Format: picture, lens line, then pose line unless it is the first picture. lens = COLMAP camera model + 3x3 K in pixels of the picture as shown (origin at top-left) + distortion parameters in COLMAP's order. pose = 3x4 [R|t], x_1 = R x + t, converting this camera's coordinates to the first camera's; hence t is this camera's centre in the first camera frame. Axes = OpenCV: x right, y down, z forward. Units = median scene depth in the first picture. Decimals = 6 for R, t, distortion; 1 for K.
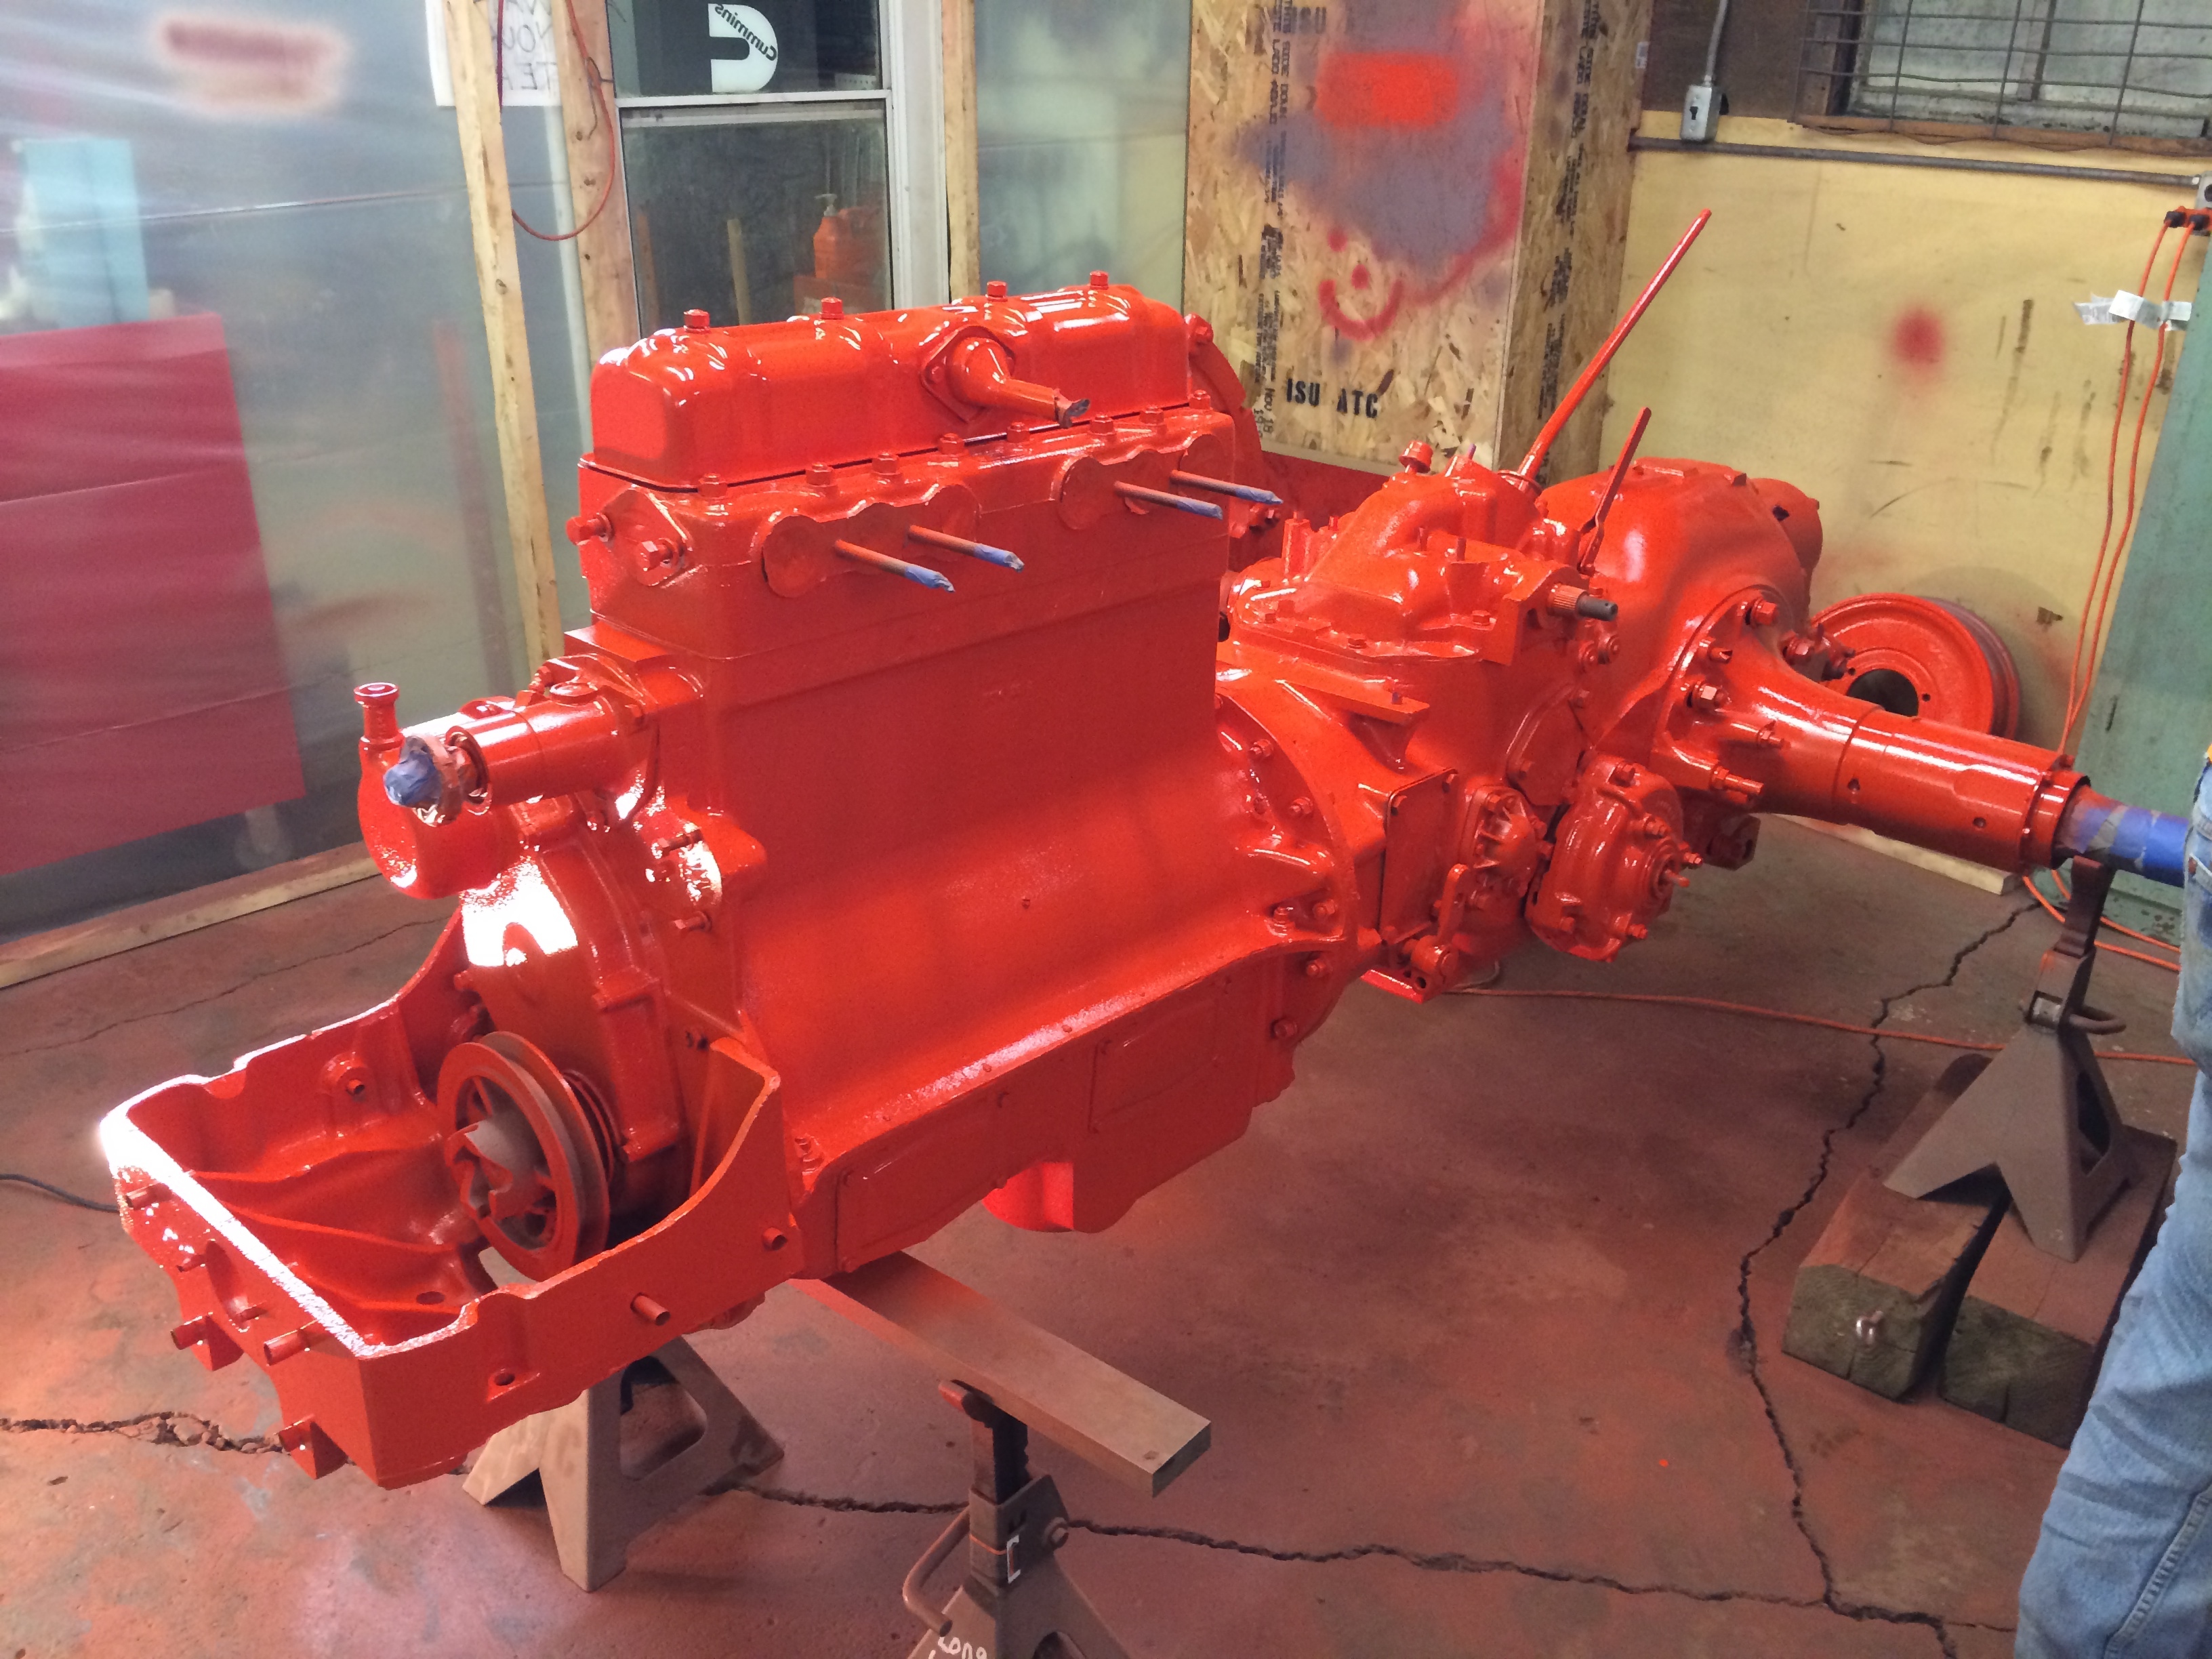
lens RADIAL K [[1919.3, 0, 1105.4], [0, 1919.3, 834.9], [0, 0, 1]] dist [0.005783, 0.002056]
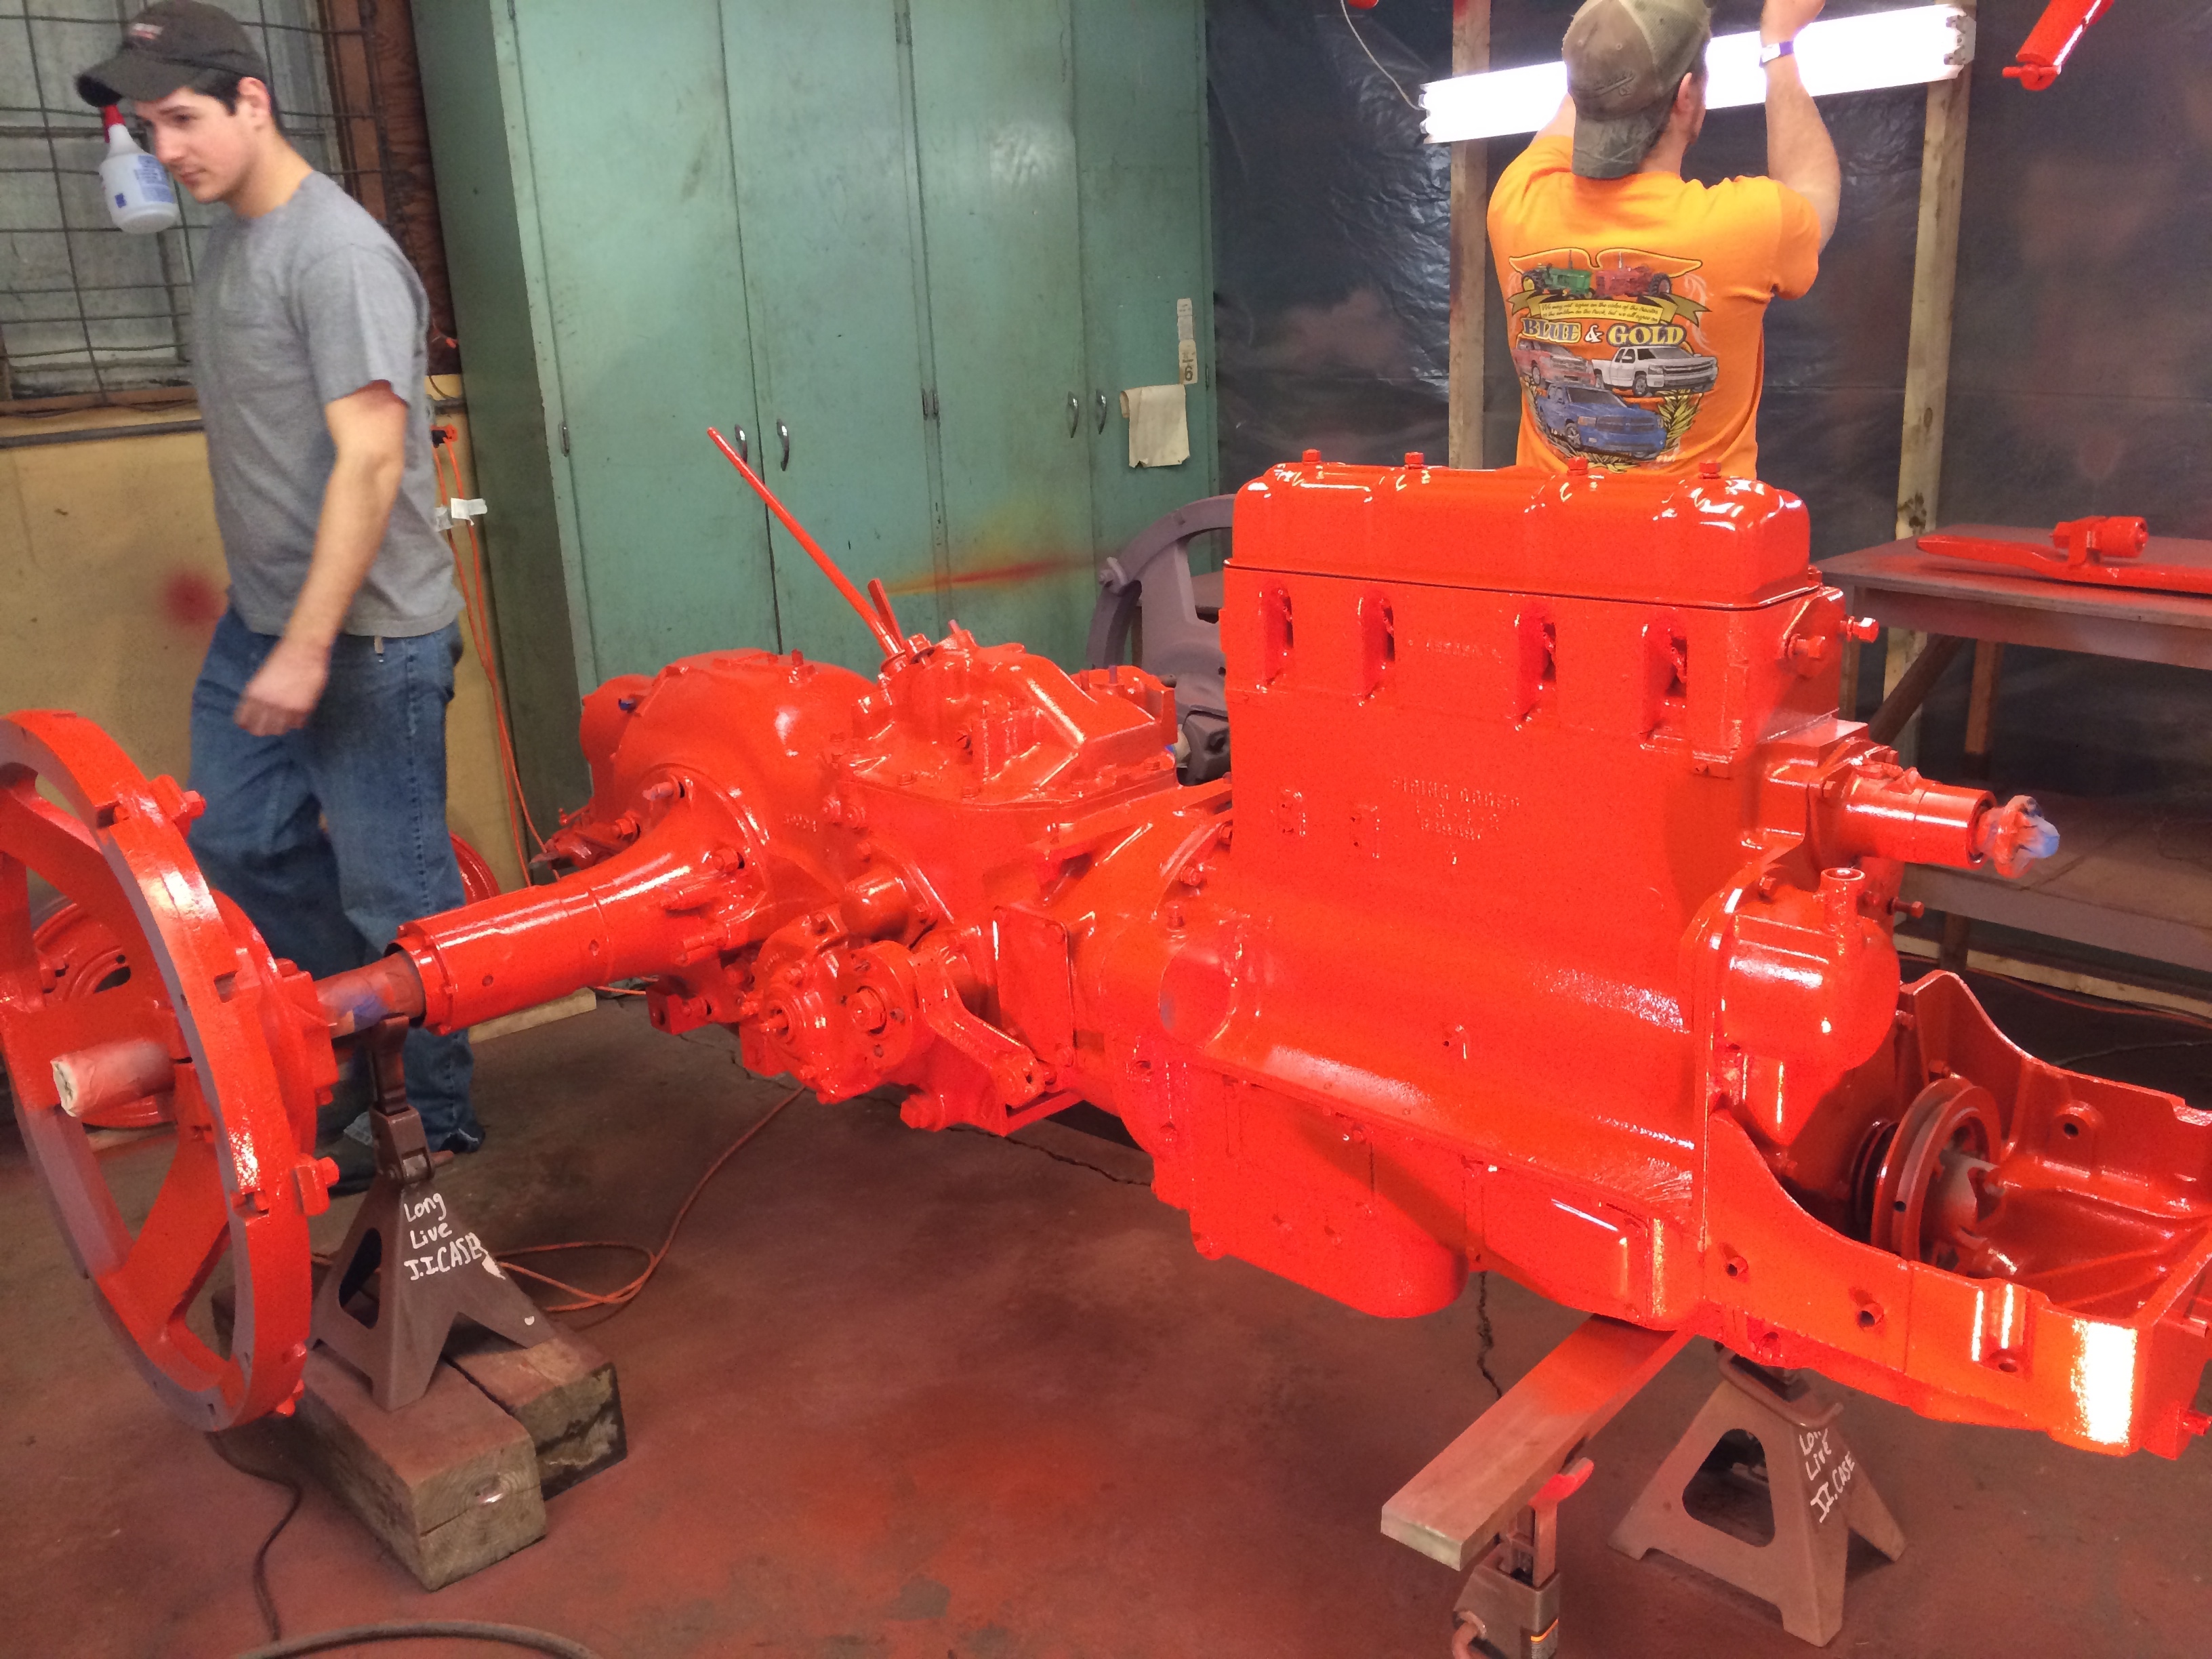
lens RADIAL K [[1919.3, 0, 1104.2], [0, 1919.3, 826.5], [0, 0, 1]] dist [0.005783, 0.002056]
pose [[0.018186, -0.311473, 0.950081, -0.720962], [0.449186, 0.851489, 0.270552, -0.292007], [-0.893253, 0.421843, 0.155395, 0.650116]]
